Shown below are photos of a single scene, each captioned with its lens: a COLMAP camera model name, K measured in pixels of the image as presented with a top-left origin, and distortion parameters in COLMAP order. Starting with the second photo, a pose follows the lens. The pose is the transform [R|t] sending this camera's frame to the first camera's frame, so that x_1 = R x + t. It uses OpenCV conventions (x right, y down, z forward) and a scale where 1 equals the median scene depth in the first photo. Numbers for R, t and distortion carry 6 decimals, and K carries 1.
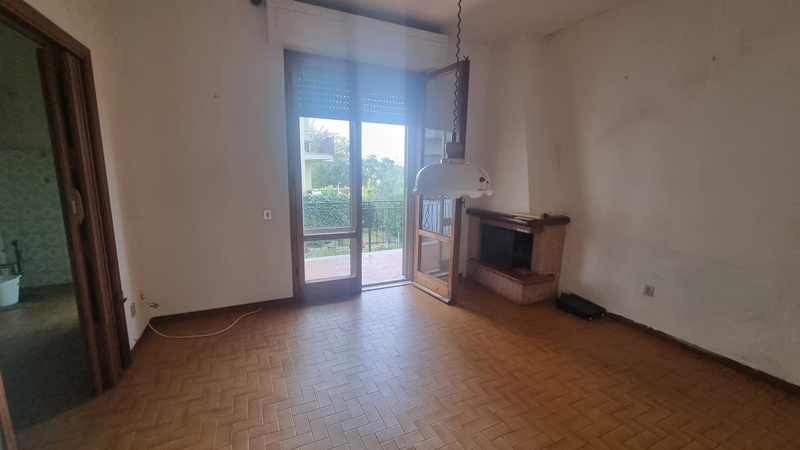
lens RADIAL K [[323.8, 0, 397.4], [0, 323.8, 223.8], [0, 0, 1]] dist [-0.002071, 0.001305]
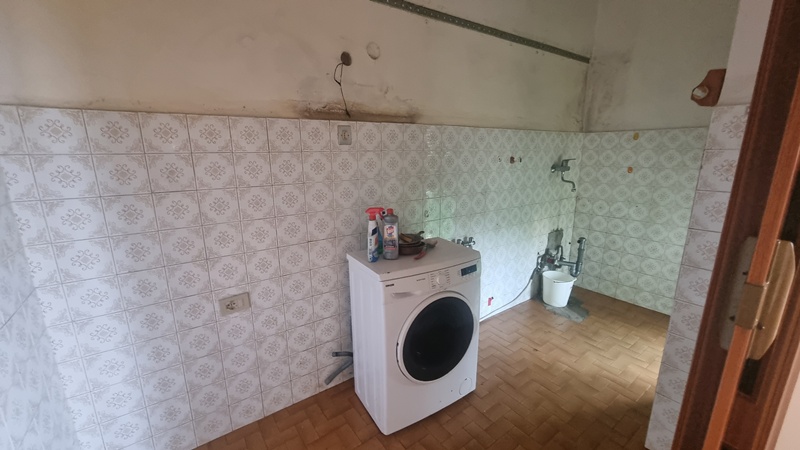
lens RADIAL K [[323.8, 0, 401.5], [0, 323.8, 225.0], [0, 0, 1]] dist [-0.002071, 0.001305]
pose [[0.175854, 0.202804, -0.963299, -0.469491], [-0.146791, 0.973011, 0.178052, -0.073251], [0.973410, 0.110092, 0.200878, 0.377915]]
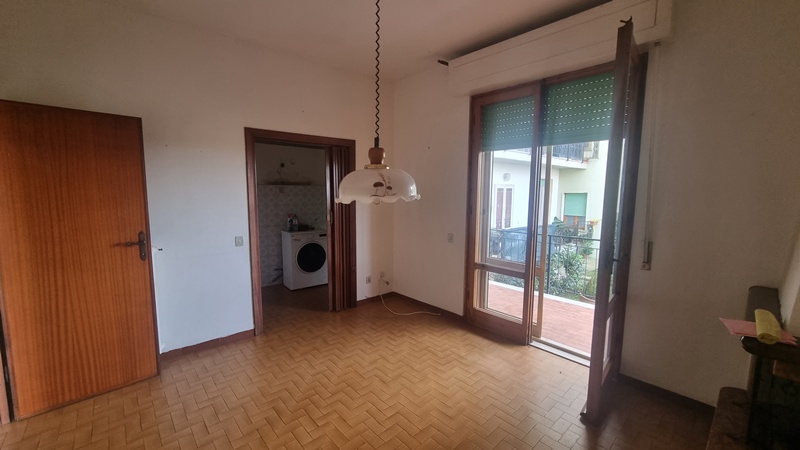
lens RADIAL K [[323.8, 0, 395.4], [0, 323.8, 227.3], [0, 0, 1]] dist [-0.002071, 0.001305]
pose [[0.267441, 0.084482, -0.959863, 0.680548], [-0.151816, 0.987402, 0.044606, -0.084649], [0.951539, 0.133793, 0.276898, 0.497836]]
